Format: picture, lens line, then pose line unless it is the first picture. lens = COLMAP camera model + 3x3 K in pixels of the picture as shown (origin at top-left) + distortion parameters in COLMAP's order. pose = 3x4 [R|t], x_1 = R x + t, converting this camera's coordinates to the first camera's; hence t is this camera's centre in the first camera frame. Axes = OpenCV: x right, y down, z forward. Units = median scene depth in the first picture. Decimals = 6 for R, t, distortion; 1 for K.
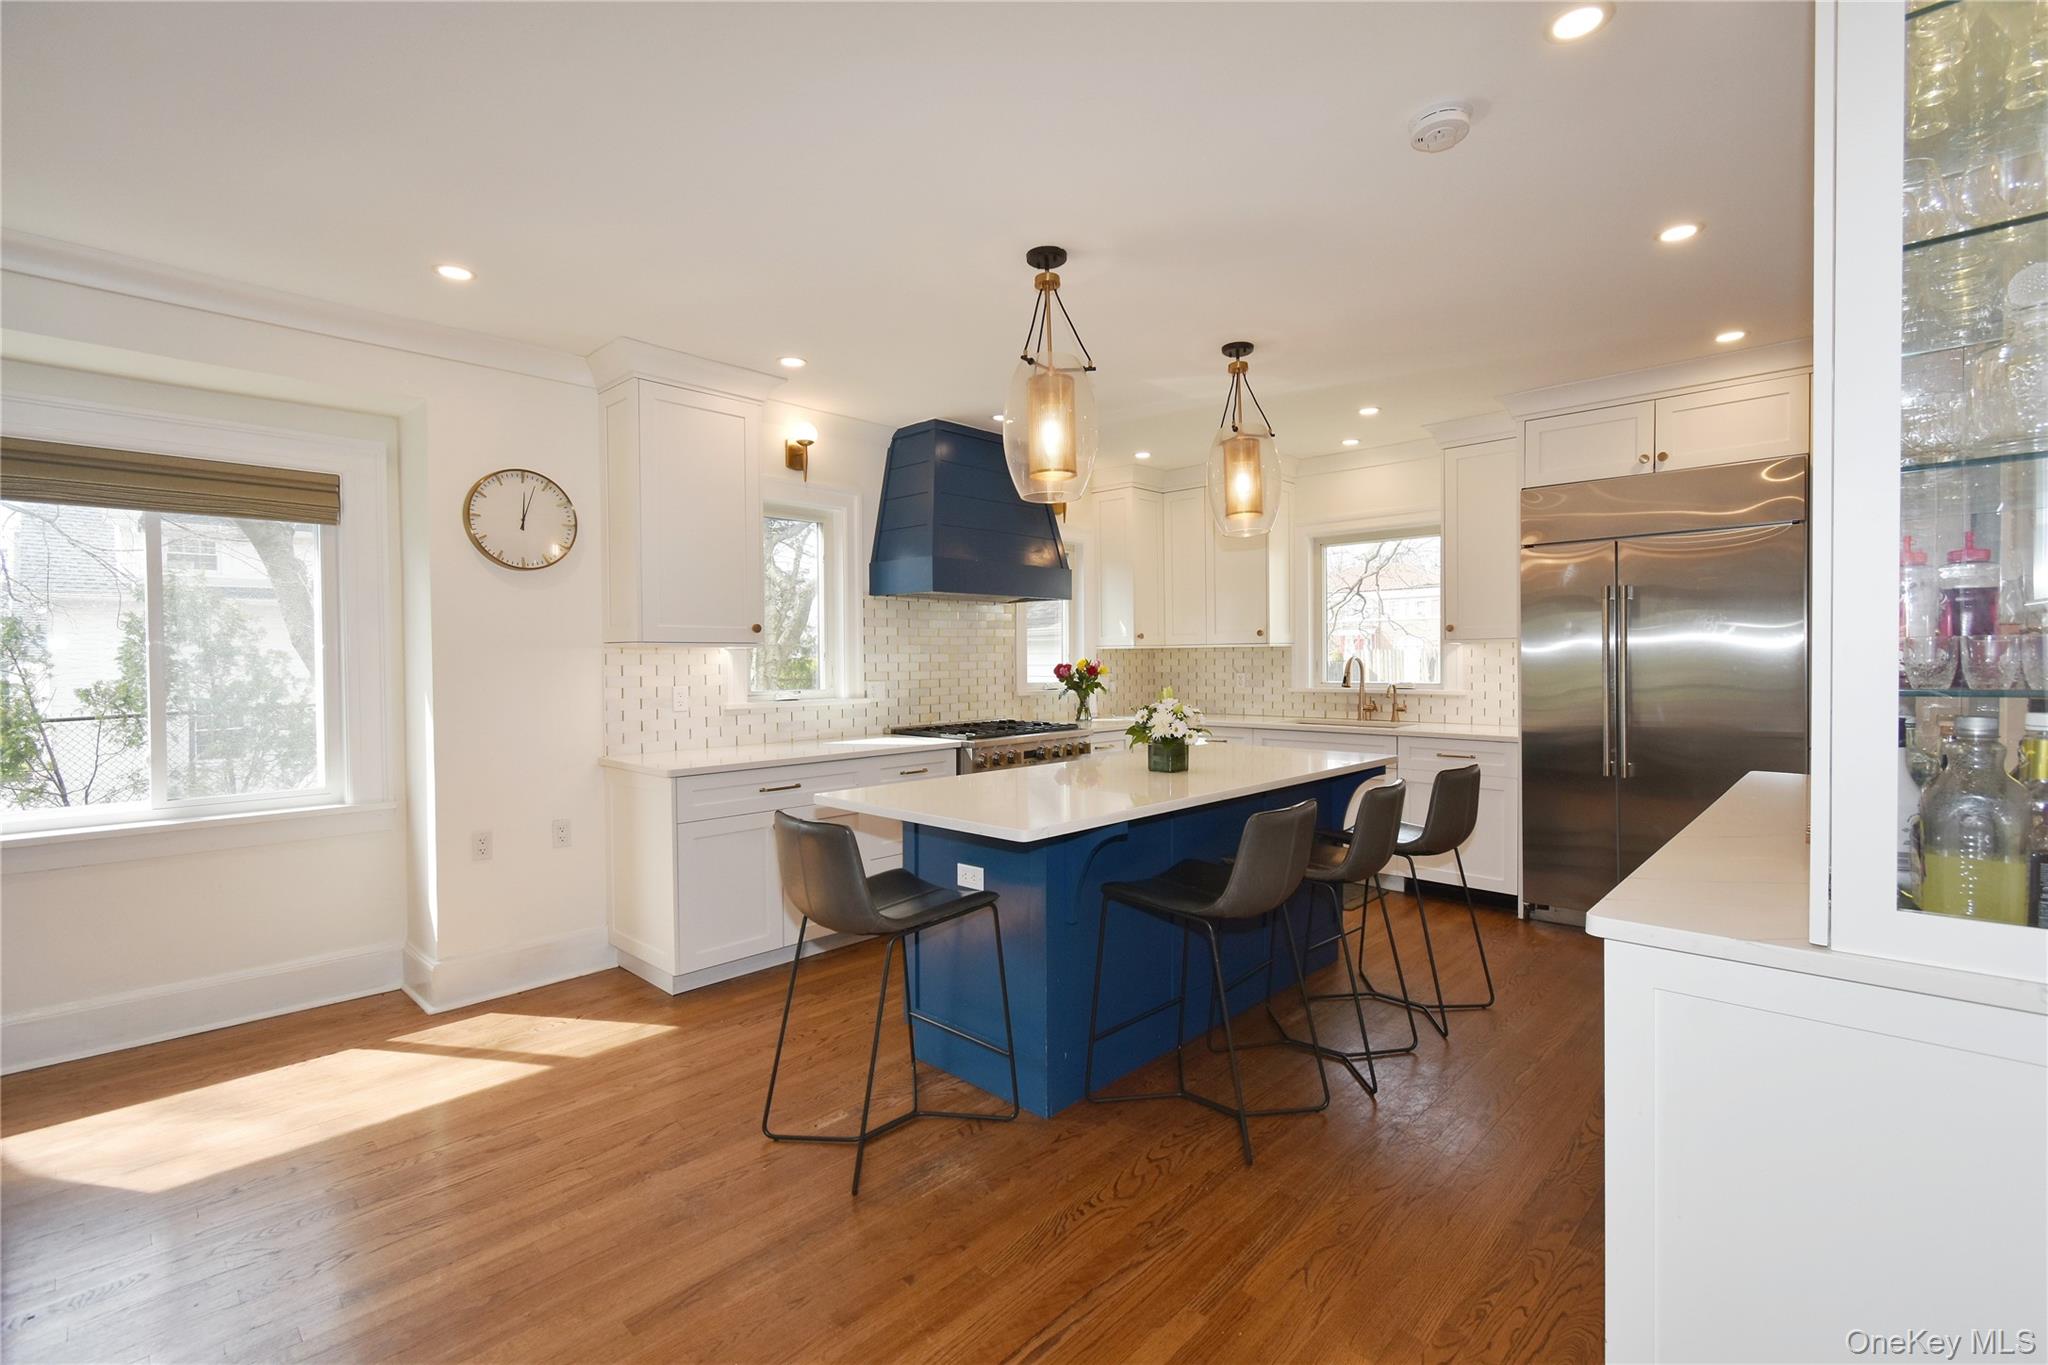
lens RADIAL K [[903.1, 0, 1034.2], [0, 903.1, 675.9], [0, 0, 1]] dist [0.003679, 0.000387]
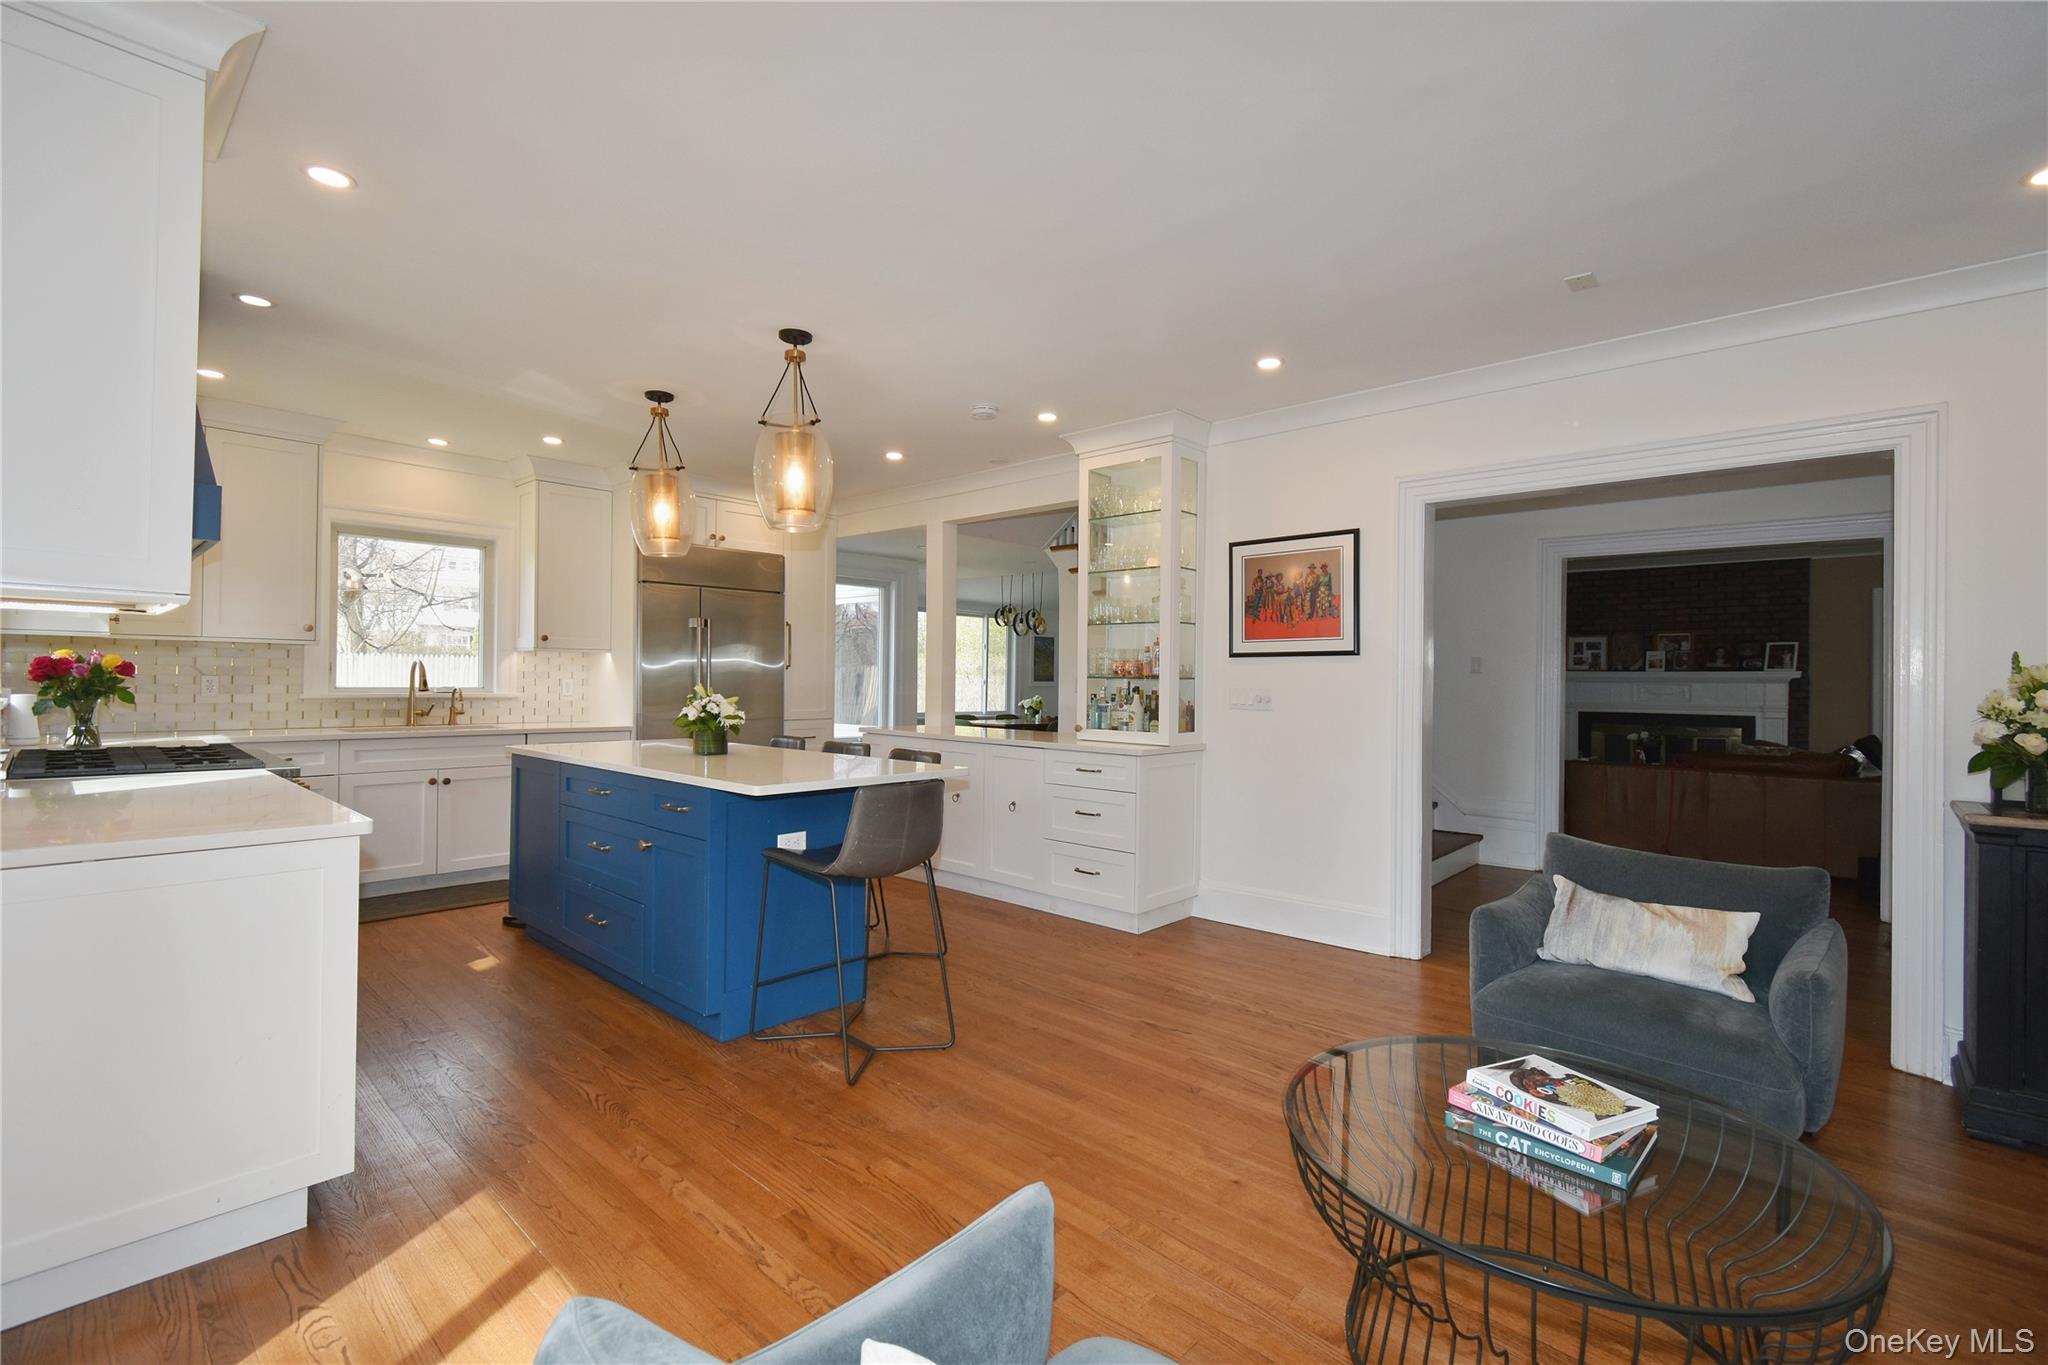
lens RADIAL K [[907.5, 0, 1044.4], [0, 907.5, 675.1], [0, 0, 1]] dist [0.000467, -0.000042]
pose [[-0.022700, 0.012560, 0.999663, -0.794618], [0.004832, 0.999911, -0.012454, 0.013117], [-0.999731, 0.004547, -0.022759, 0.441457]]
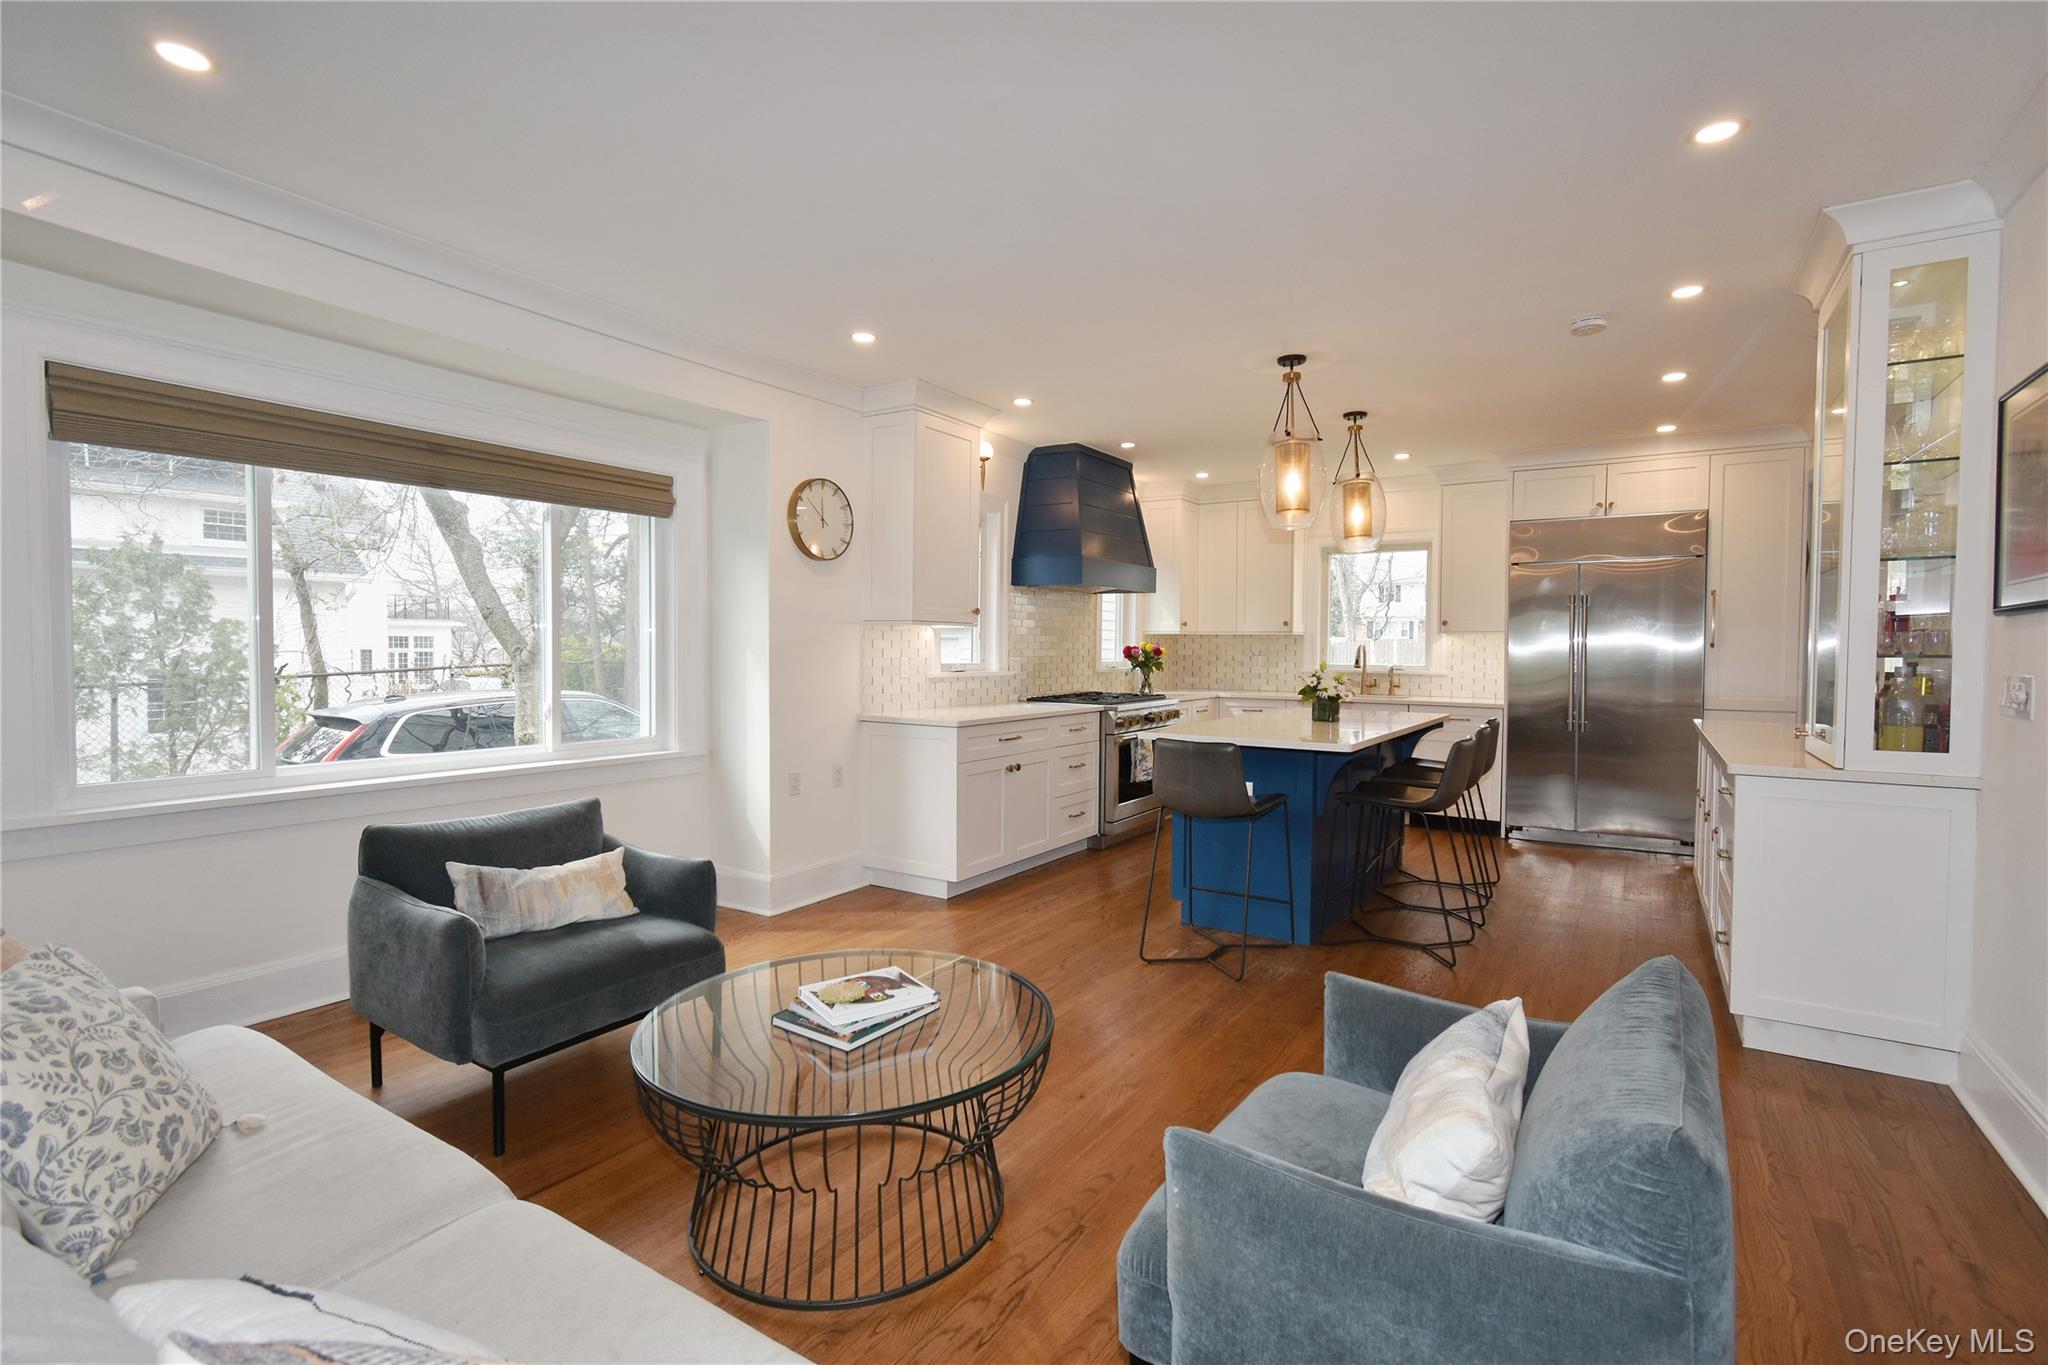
lens RADIAL K [[934.5, 0, 1032.5], [0, 934.5, 676.2], [0, 0, 1]] dist [0.003531, 0.000450]
pose [[0.982947, 0.010552, 0.183585, -0.424655], [-0.012933, 0.999847, 0.011777, 0.018220], [-0.183432, -0.013951, 0.982933, -0.254159]]
